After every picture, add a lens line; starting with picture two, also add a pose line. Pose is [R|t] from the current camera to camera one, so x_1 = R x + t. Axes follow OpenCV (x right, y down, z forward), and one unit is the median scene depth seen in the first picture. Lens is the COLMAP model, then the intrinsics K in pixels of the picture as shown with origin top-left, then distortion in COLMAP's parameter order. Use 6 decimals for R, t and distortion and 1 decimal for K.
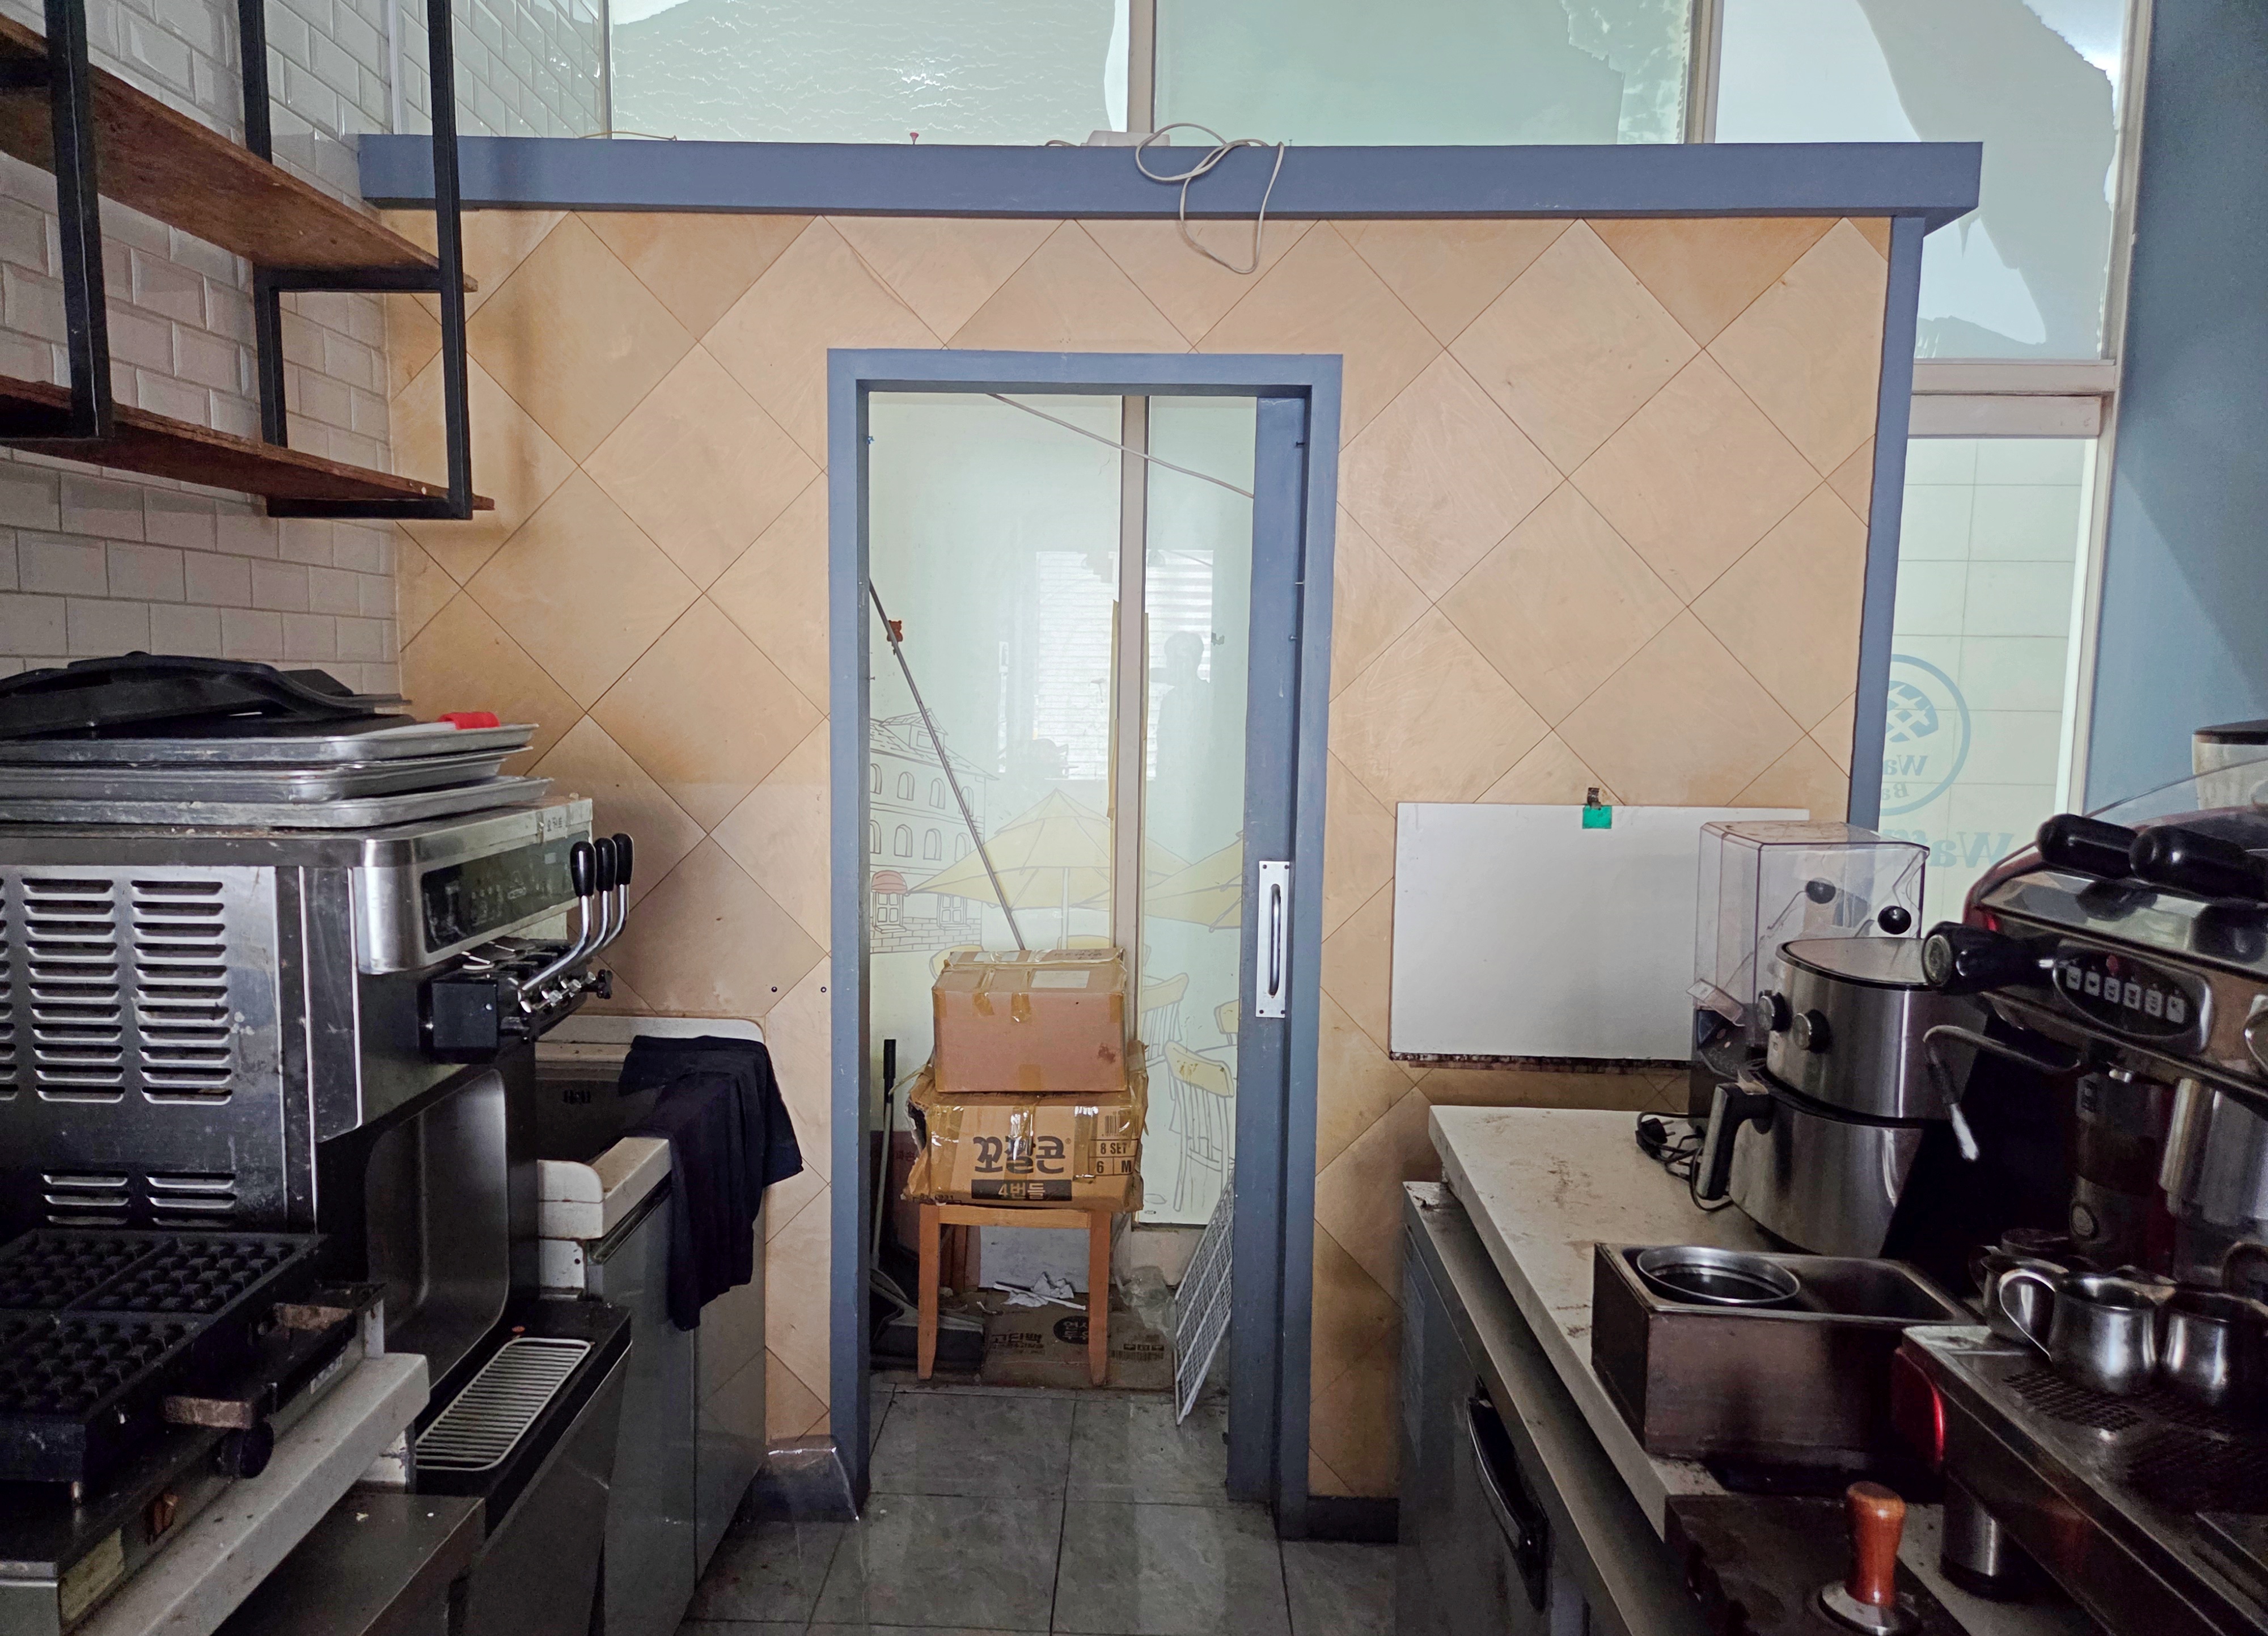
lens RADIAL K [[1513.1, 0, 1099.1], [0, 1513.1, 833.9], [0, 0, 1]] dist [0.066075, -0.047211]
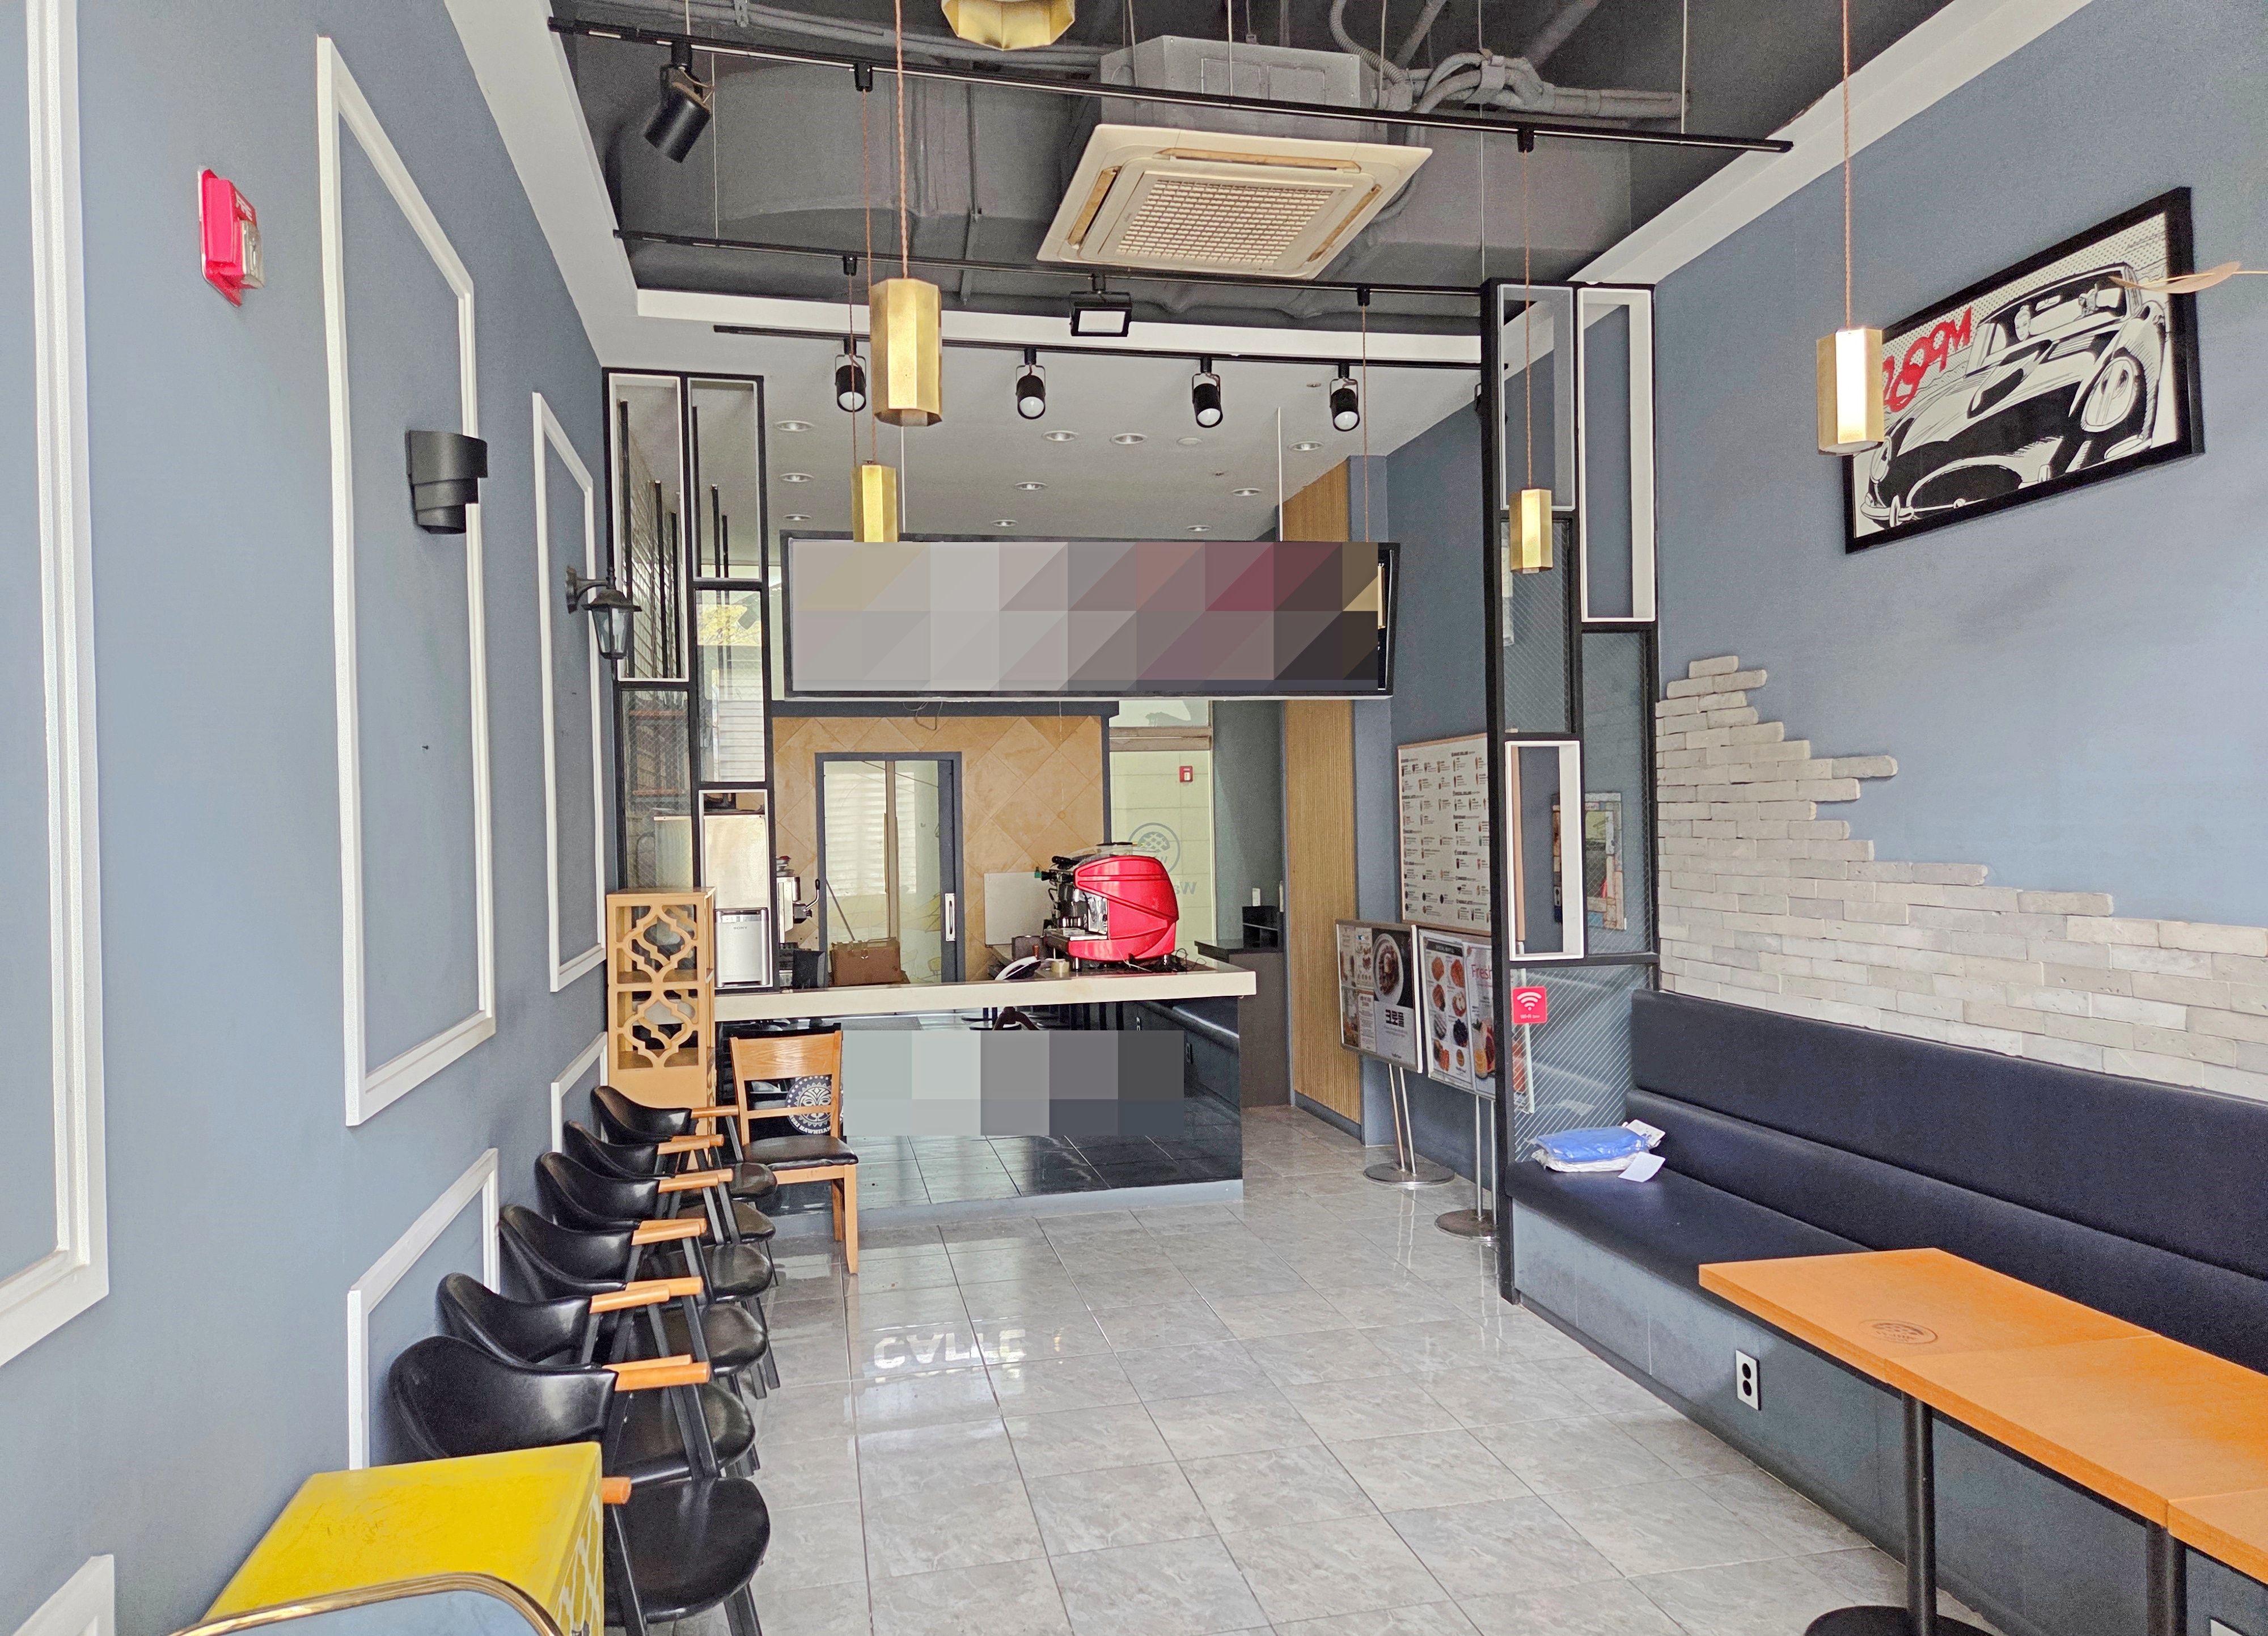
lens RADIAL K [[1496.9, 0, 1134.0], [0, 1496.9, 818.0], [0, 0, 1]] dist [0.065458, -0.060922]
pose [[0.967844, -0.039243, 0.248471, -0.308021], [0.065837, 0.992843, -0.099638, 0.208303], [-0.242783, 0.112793, 0.963501, -2.317369]]
